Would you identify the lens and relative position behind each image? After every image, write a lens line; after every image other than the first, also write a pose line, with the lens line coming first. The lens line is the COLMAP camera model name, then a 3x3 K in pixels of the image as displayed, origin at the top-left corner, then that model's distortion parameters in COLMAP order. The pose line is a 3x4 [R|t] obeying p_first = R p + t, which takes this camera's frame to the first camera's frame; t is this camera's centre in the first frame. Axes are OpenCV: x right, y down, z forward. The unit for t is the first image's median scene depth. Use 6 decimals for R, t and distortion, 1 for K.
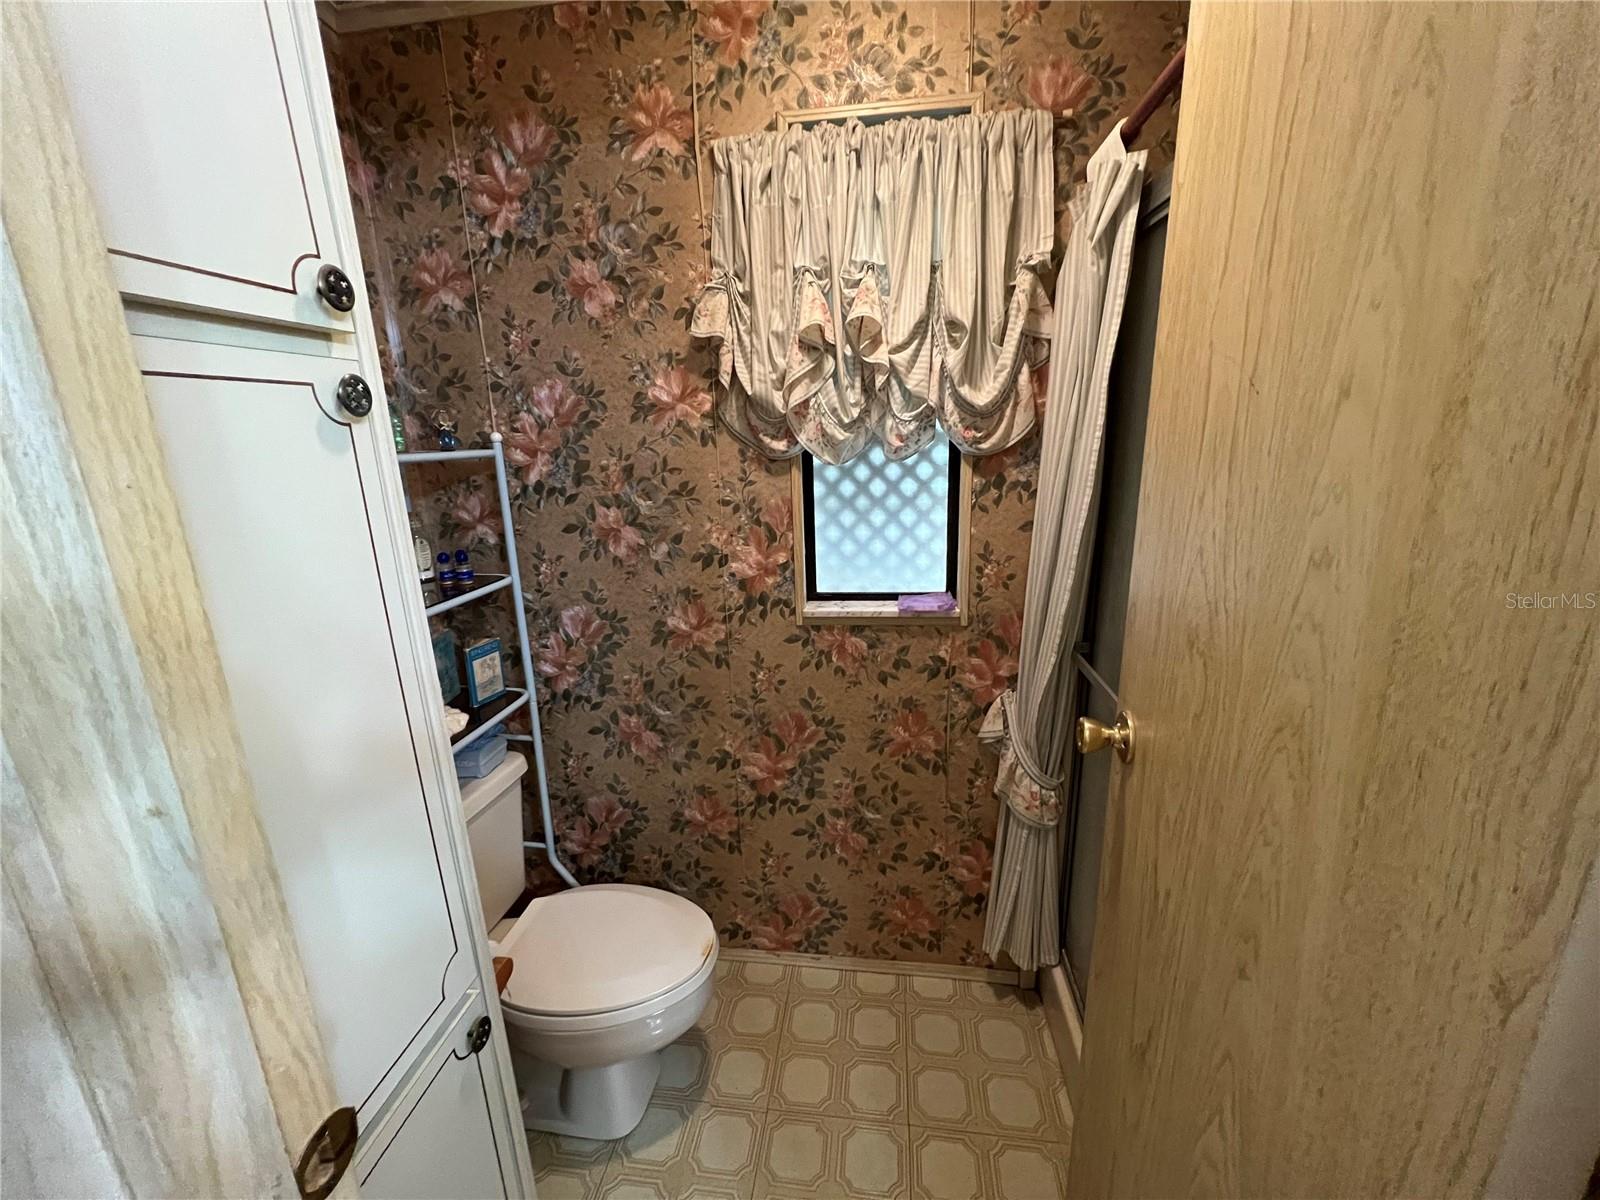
lens RADIAL K [[641.4, 0, 797.1], [0, 641.4, 598.6], [0, 0, 1]] dist [-0.002119, -0.000318]
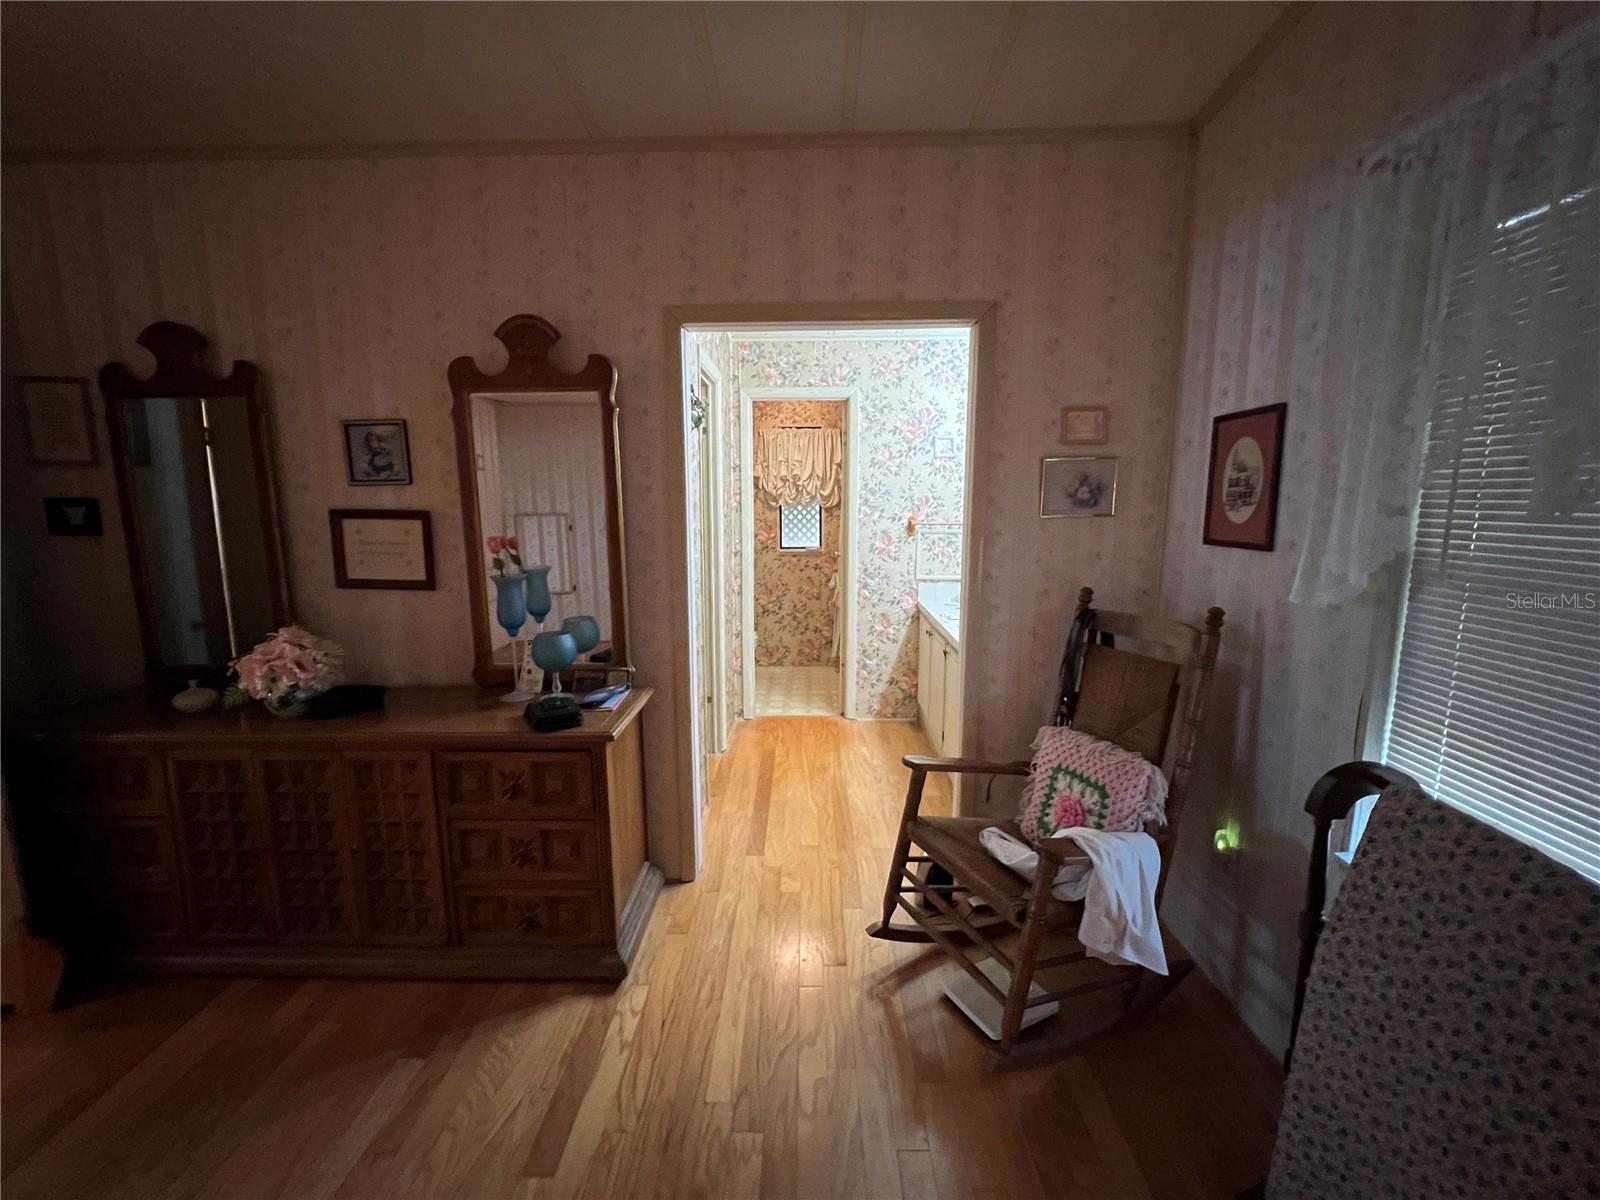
lens RADIAL K [[641.4, 0, 797.1], [0, 641.4, 598.6], [0, 0, 1]] dist [-0.002119, -0.000318]
pose [[0.993075, 0.009299, 0.117113, -0.337575], [0.002339, 0.995100, -0.098847, 0.706638], [-0.117458, 0.098437, 0.988187, -2.759321]]
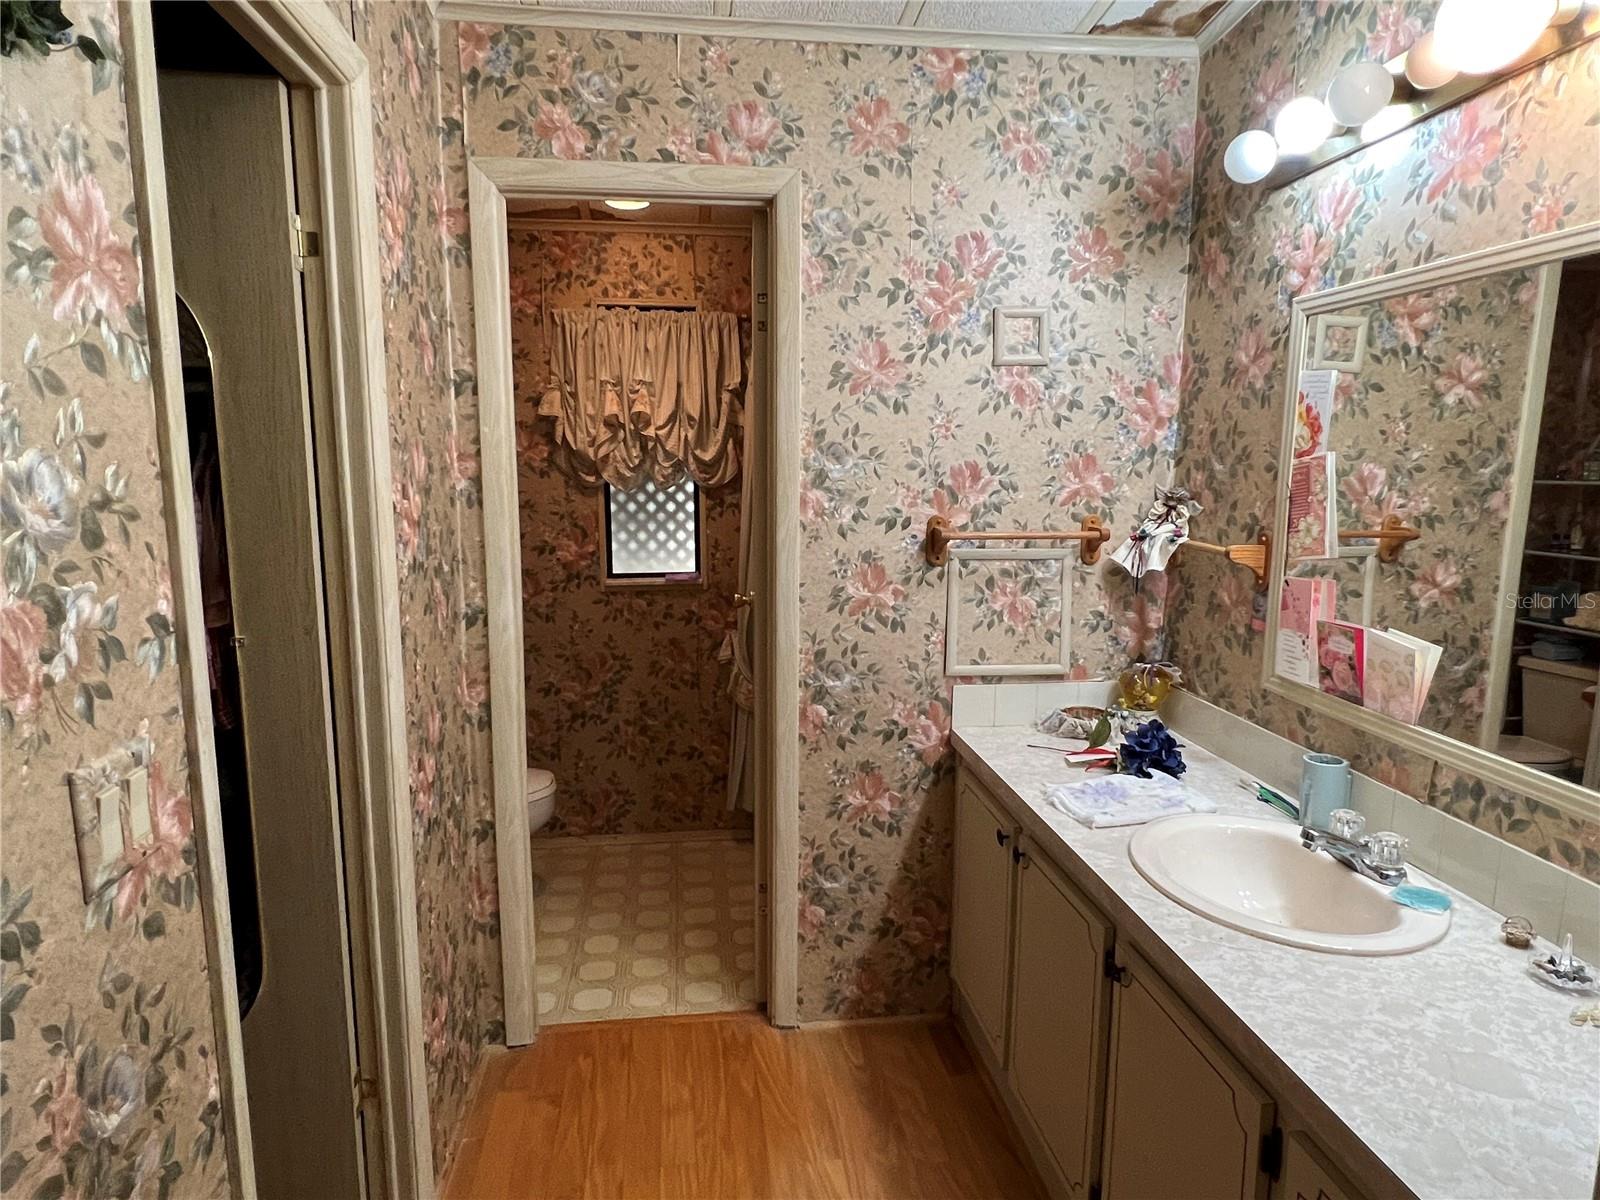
lens RADIAL K [[927.3, 0, 791.7], [0, 927.3, 605.7], [0, 0, 1]] dist [-0.001839, -0.000056]
pose [[0.966346, -0.006329, 0.257170, -0.149977], [0.033037, 0.994472, -0.099668, 0.357821], [-0.255117, 0.104810, 0.961213, -1.462200]]
